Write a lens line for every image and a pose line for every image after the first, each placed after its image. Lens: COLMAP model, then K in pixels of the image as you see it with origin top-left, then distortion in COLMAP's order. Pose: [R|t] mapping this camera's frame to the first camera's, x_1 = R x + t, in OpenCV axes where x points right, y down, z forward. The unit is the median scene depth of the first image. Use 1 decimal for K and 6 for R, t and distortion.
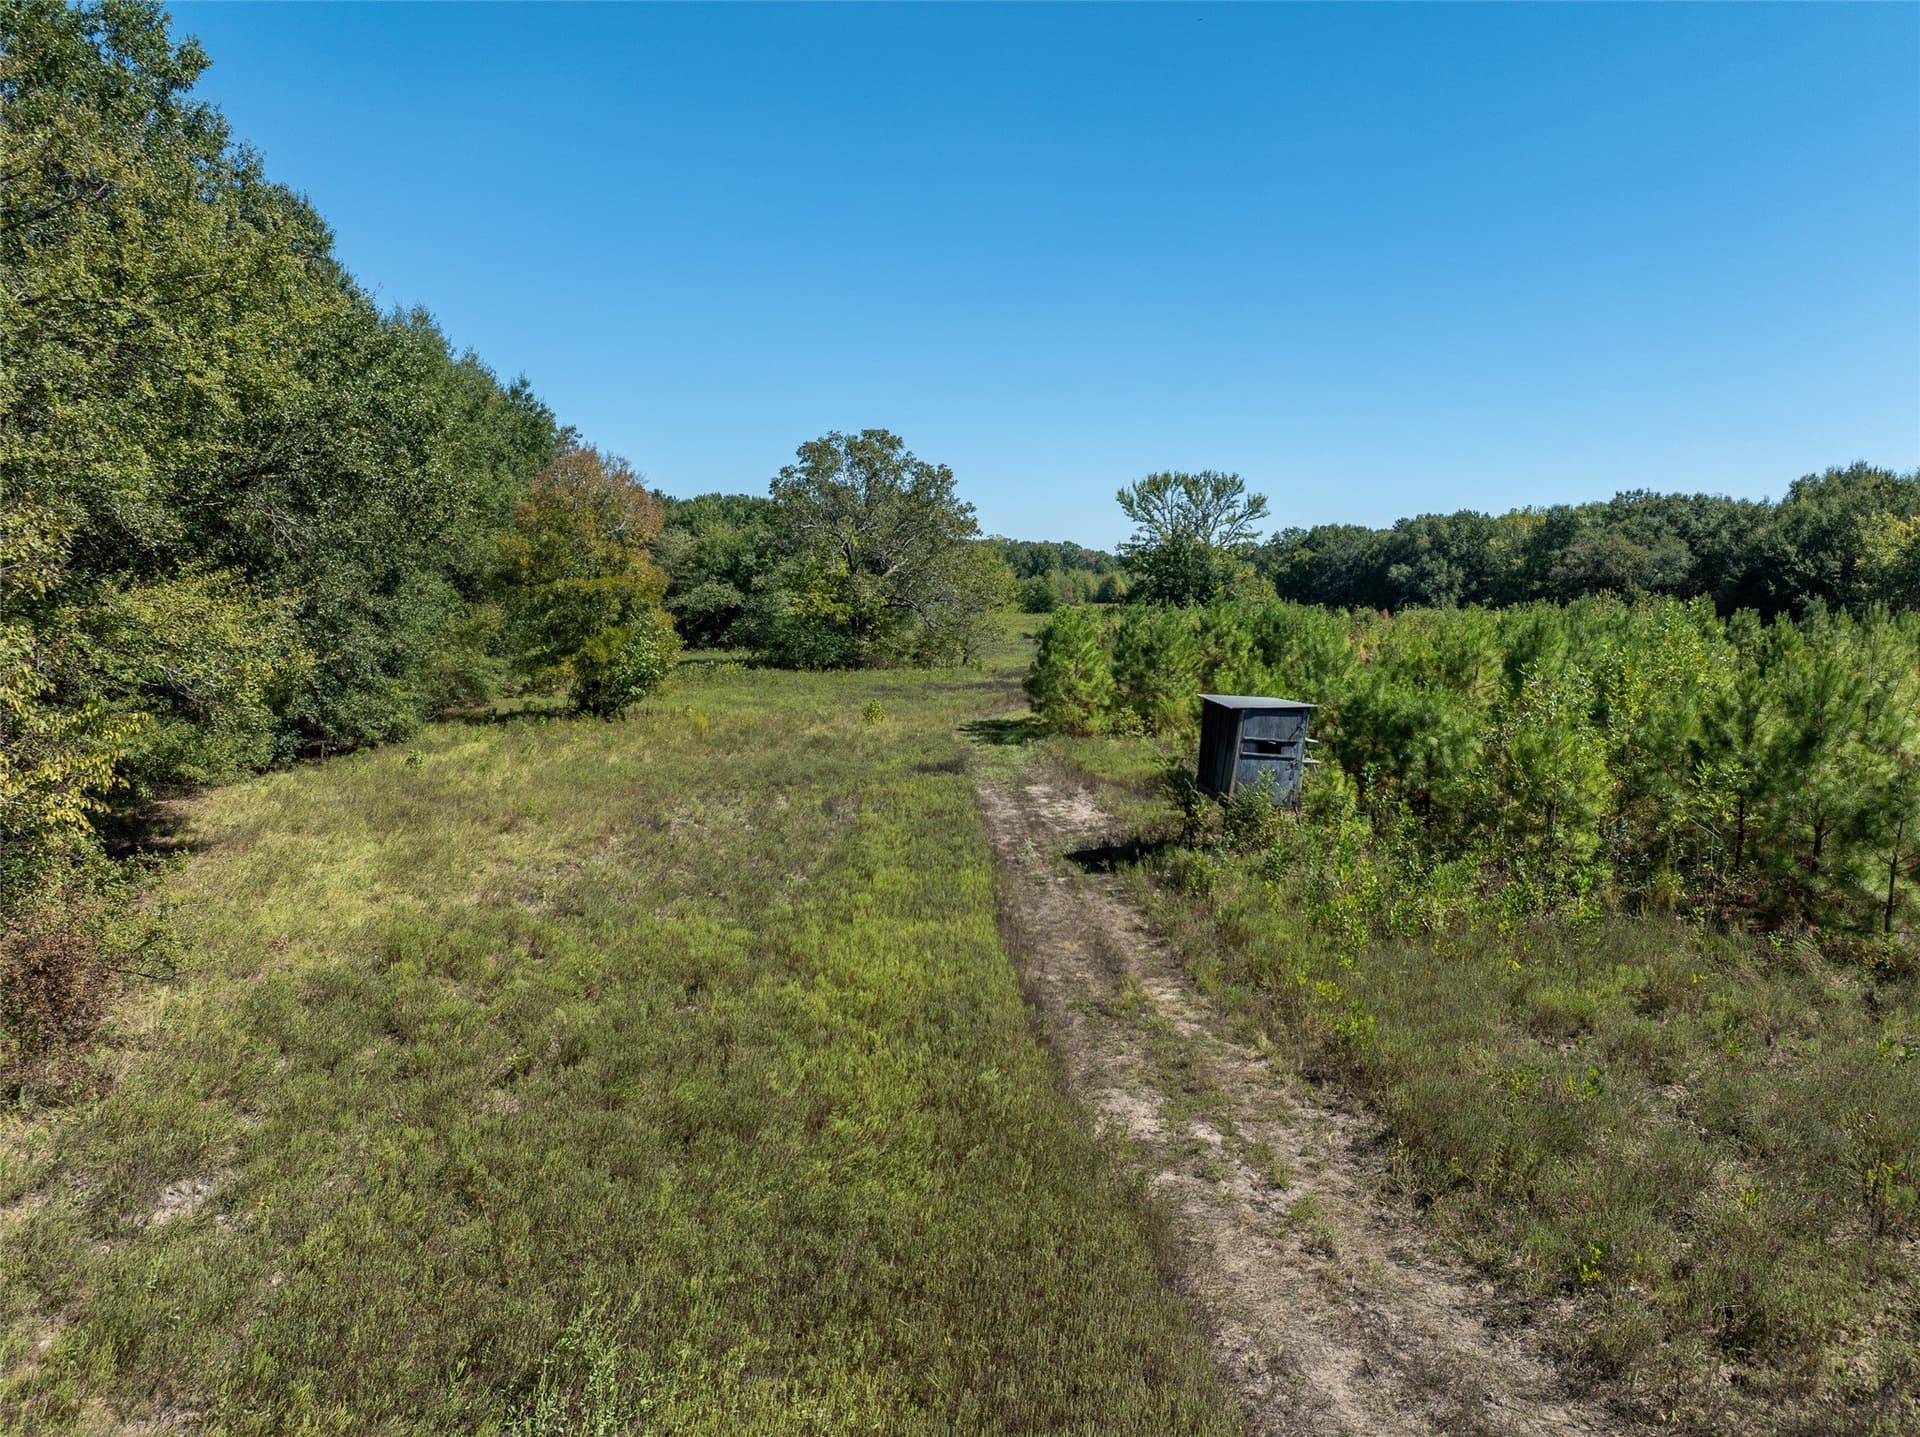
lens RADIAL K [[1411.9, 0, 955.8], [0, 1411.9, 718.0], [0, 0, 1]] dist [-0.047674, -0.005911]
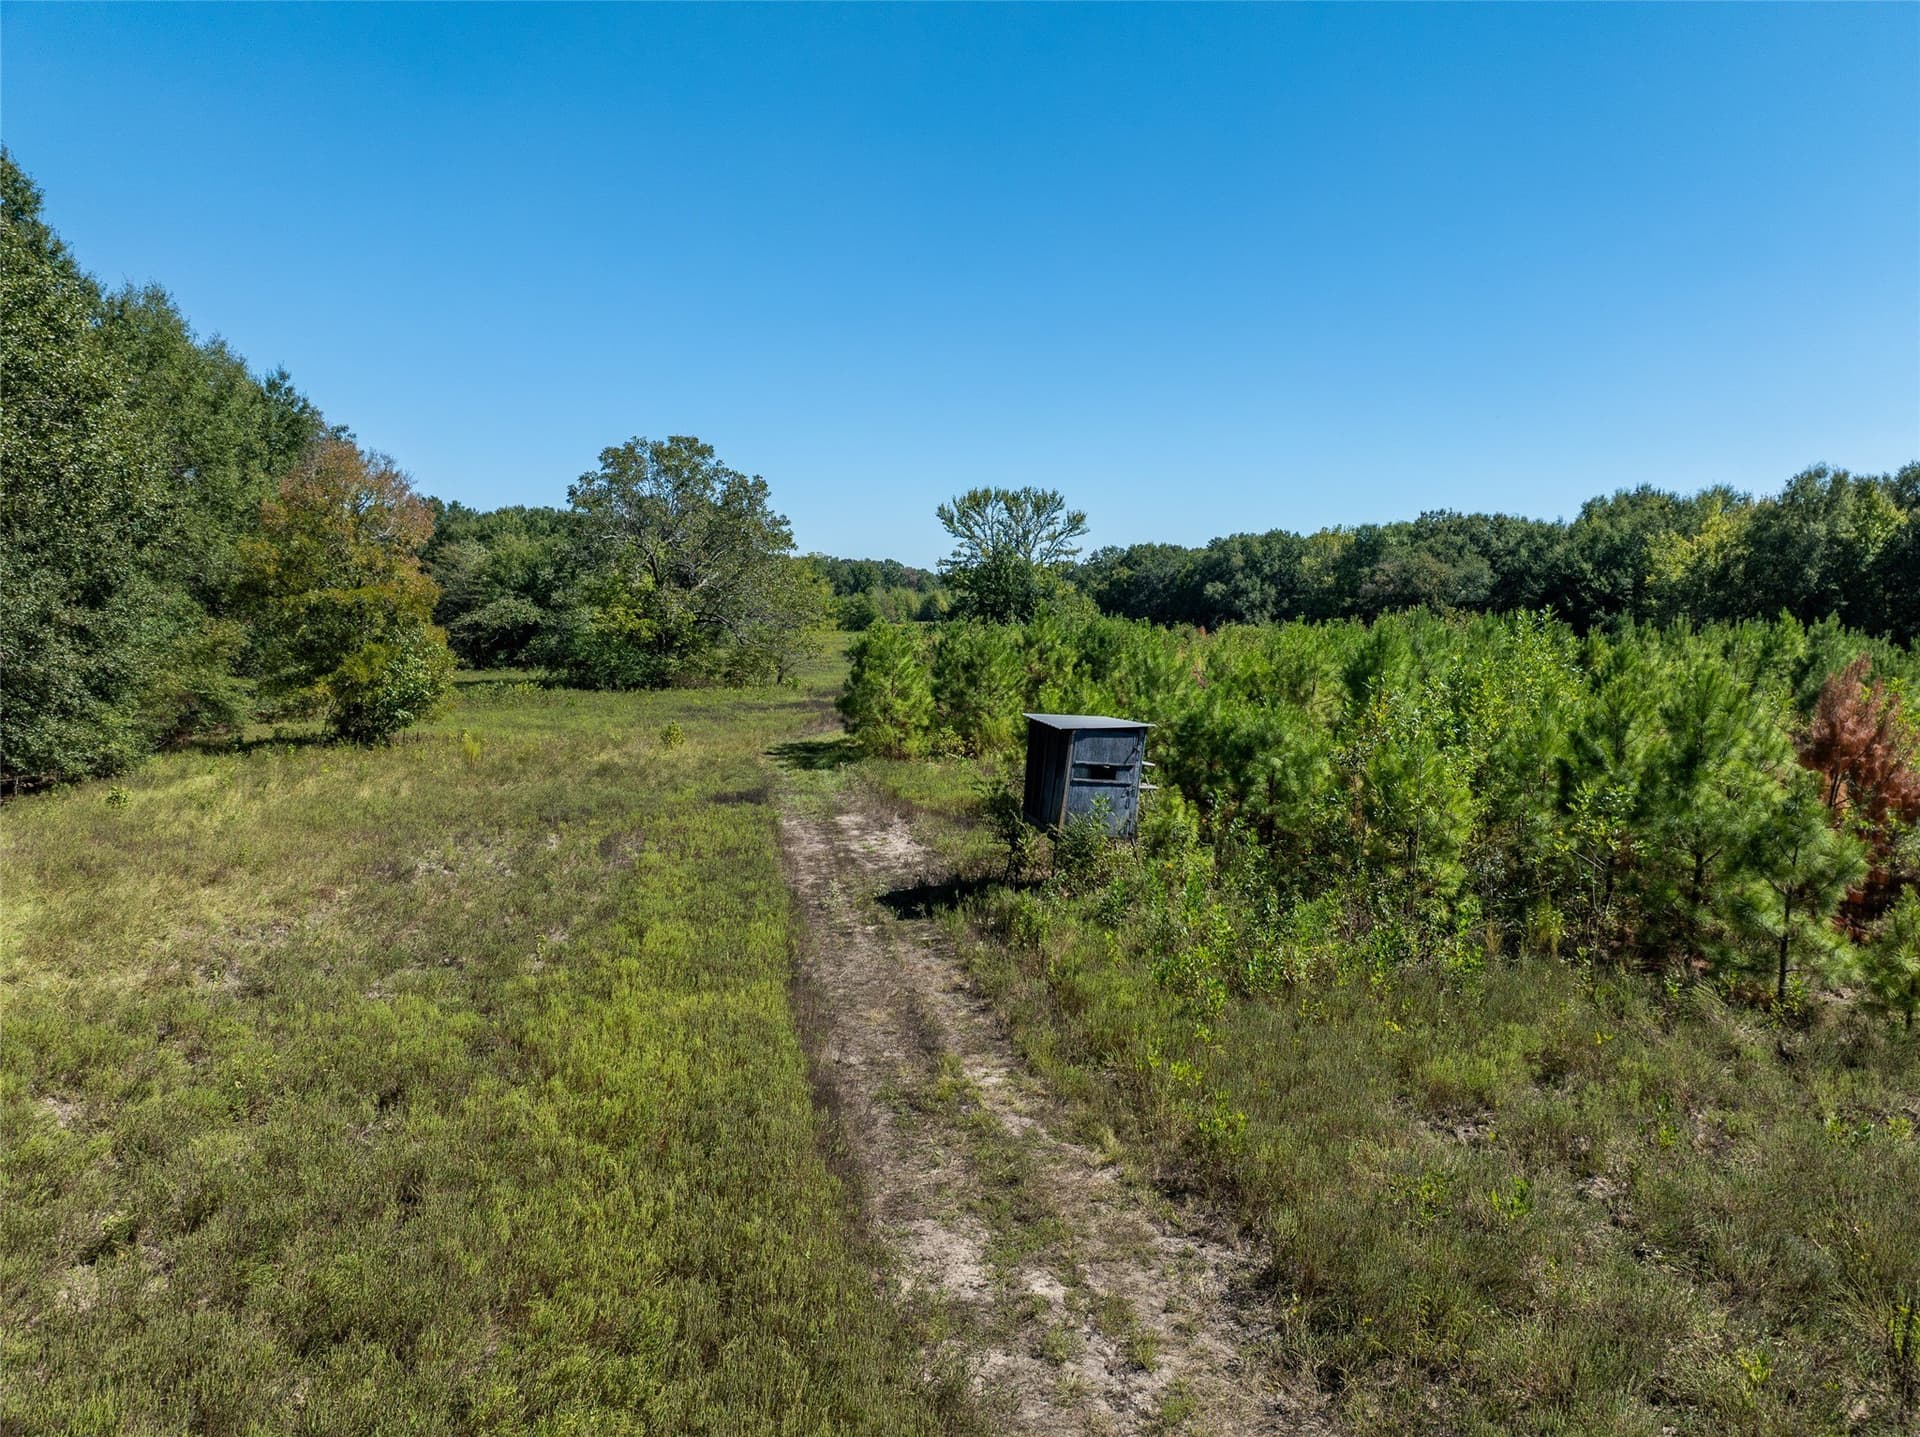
lens RADIAL K [[1411.9, 0, 960.2], [0, 1411.9, 714.6], [0, 0, 1]] dist [-0.047674, -0.005911]
pose [[0.991821, -0.009073, 0.127311, 0.016576], [0.011062, 0.999827, -0.014927, -0.003031], [-0.127154, 0.016213, 0.991750, 0.105570]]
